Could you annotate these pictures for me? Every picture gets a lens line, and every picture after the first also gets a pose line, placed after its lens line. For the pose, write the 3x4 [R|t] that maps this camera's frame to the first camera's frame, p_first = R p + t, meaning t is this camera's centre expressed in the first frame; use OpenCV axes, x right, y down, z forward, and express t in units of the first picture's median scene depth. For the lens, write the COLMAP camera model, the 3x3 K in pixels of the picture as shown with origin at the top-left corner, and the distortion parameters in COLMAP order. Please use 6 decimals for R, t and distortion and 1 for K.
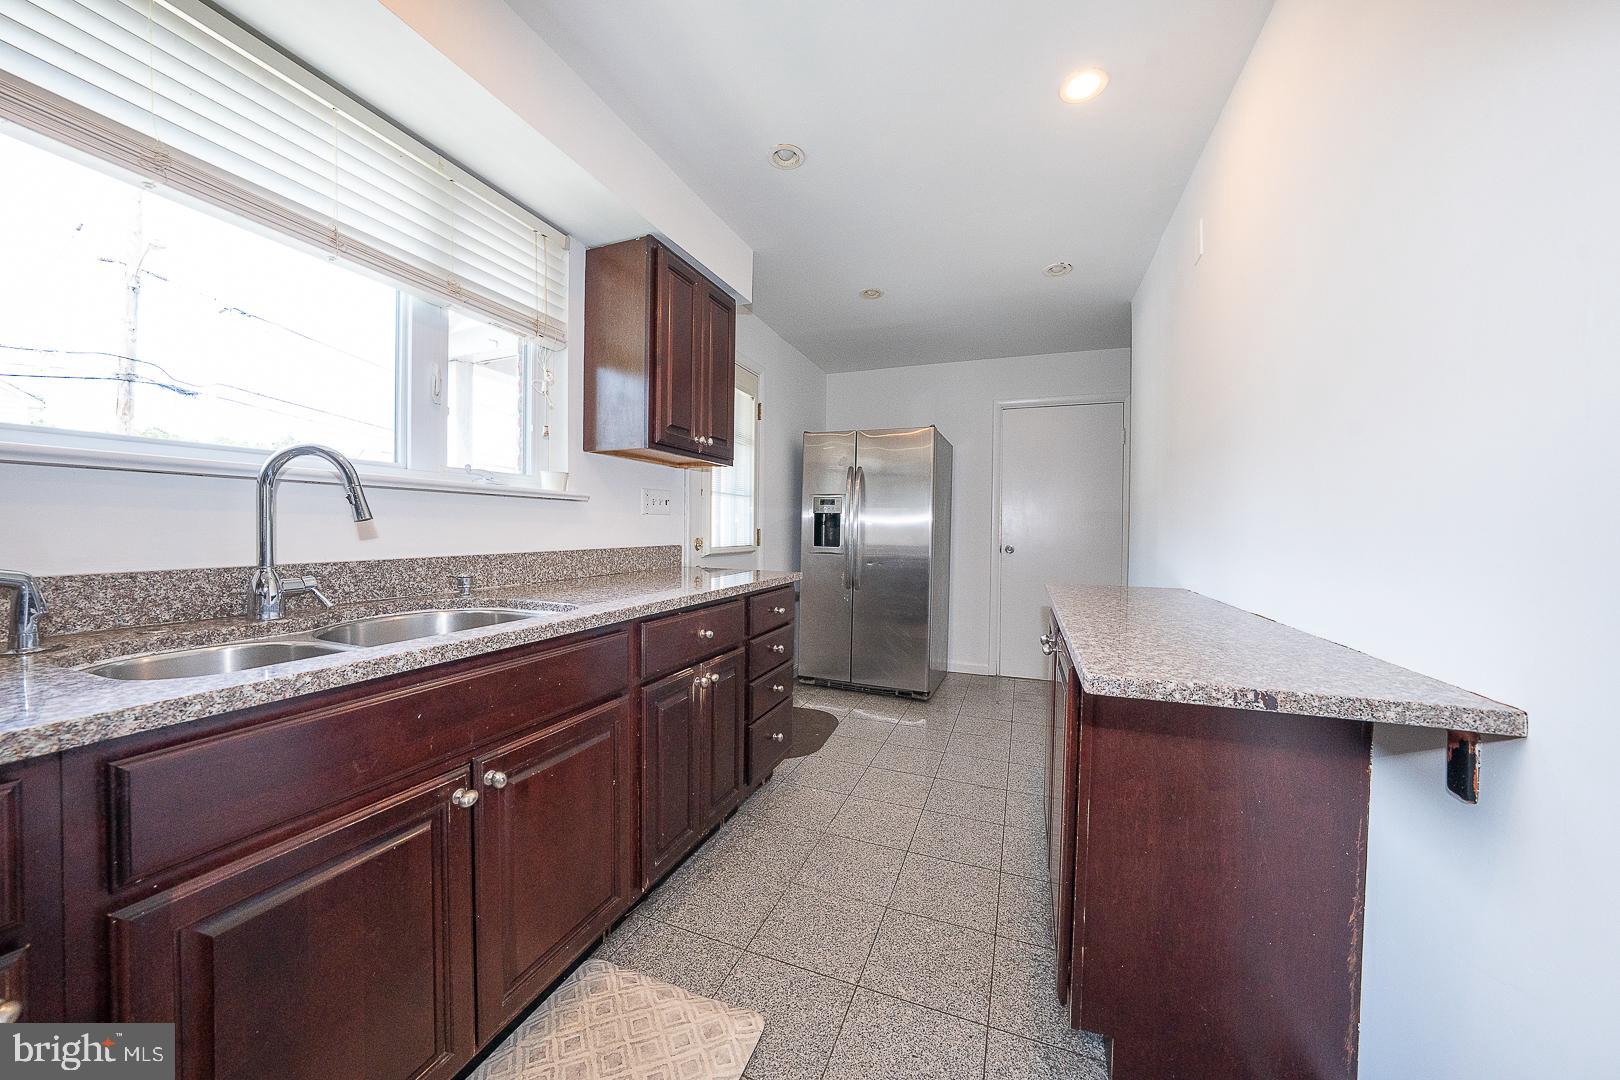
lens RADIAL K [[555.3, 0, 812.9], [0, 555.3, 538.1], [0, 0, 1]] dist [-0.020658, 0.000040]
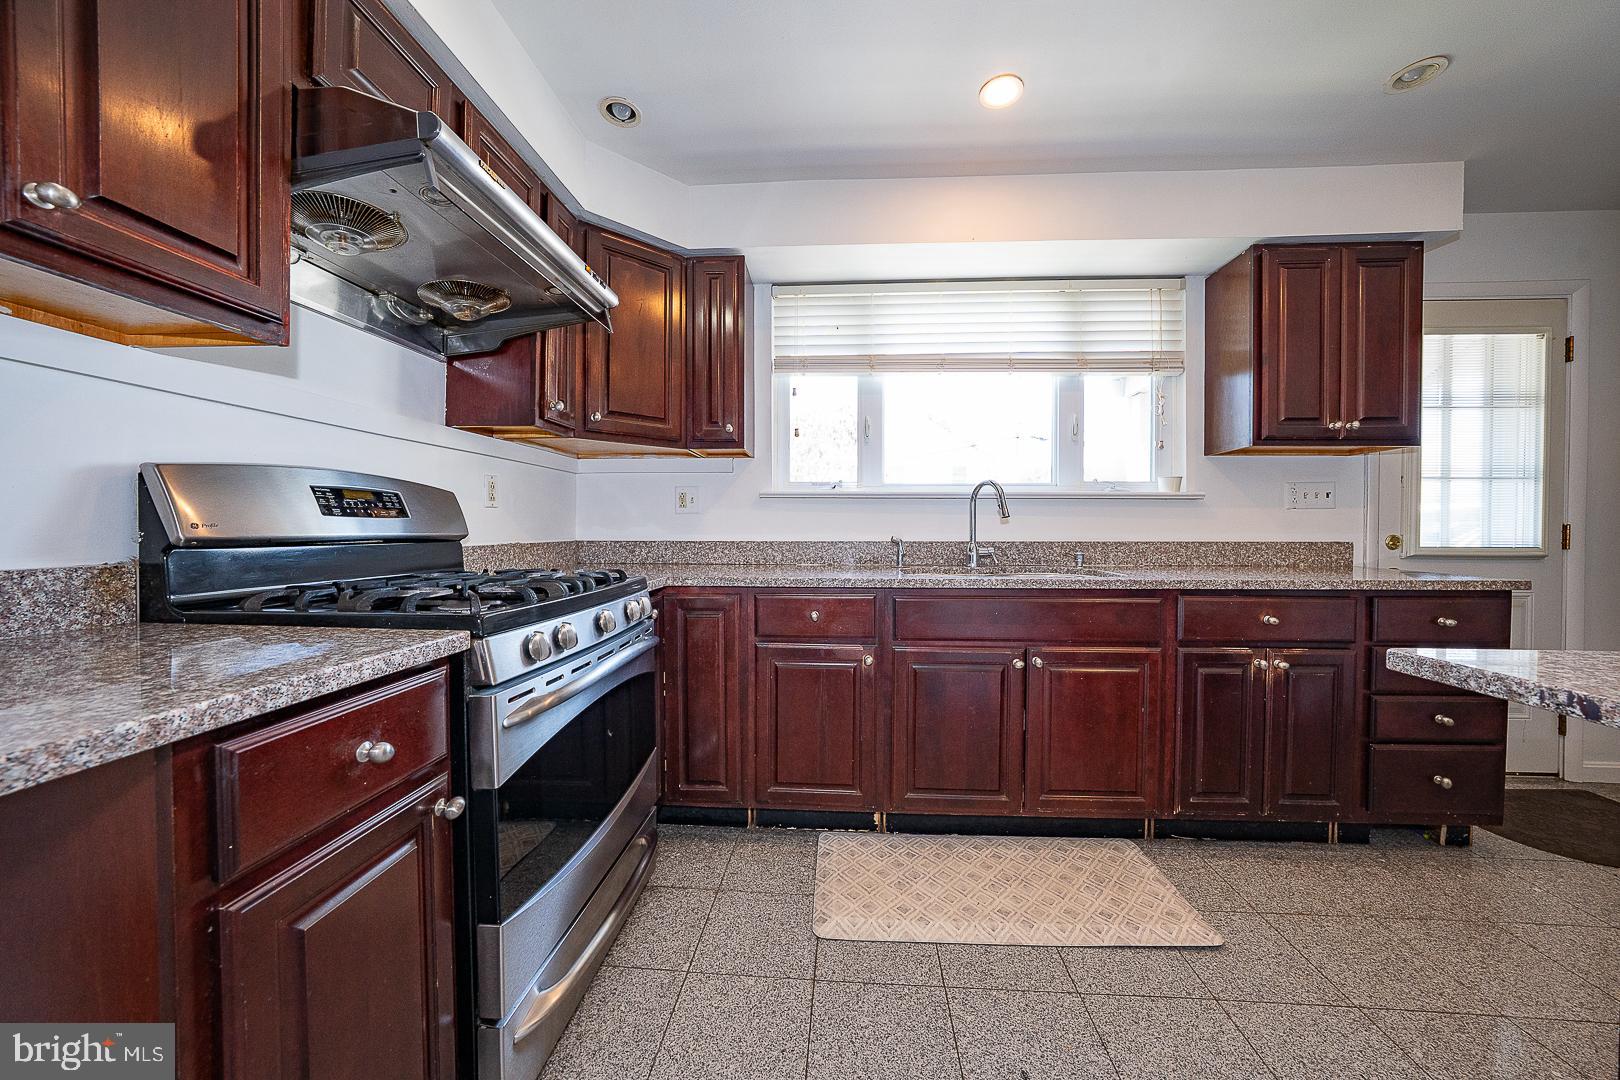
lens RADIAL K [[555.3, 0, 816.2], [0, 555.3, 537.4], [0, 0, 1]] dist [-0.020658, 0.000040]
pose [[0.295454, 0.004670, -0.955346, 0.536904], [-0.017130, 0.999853, -0.000410, 0.032467], [0.955203, 0.016486, 0.295490, -0.121353]]
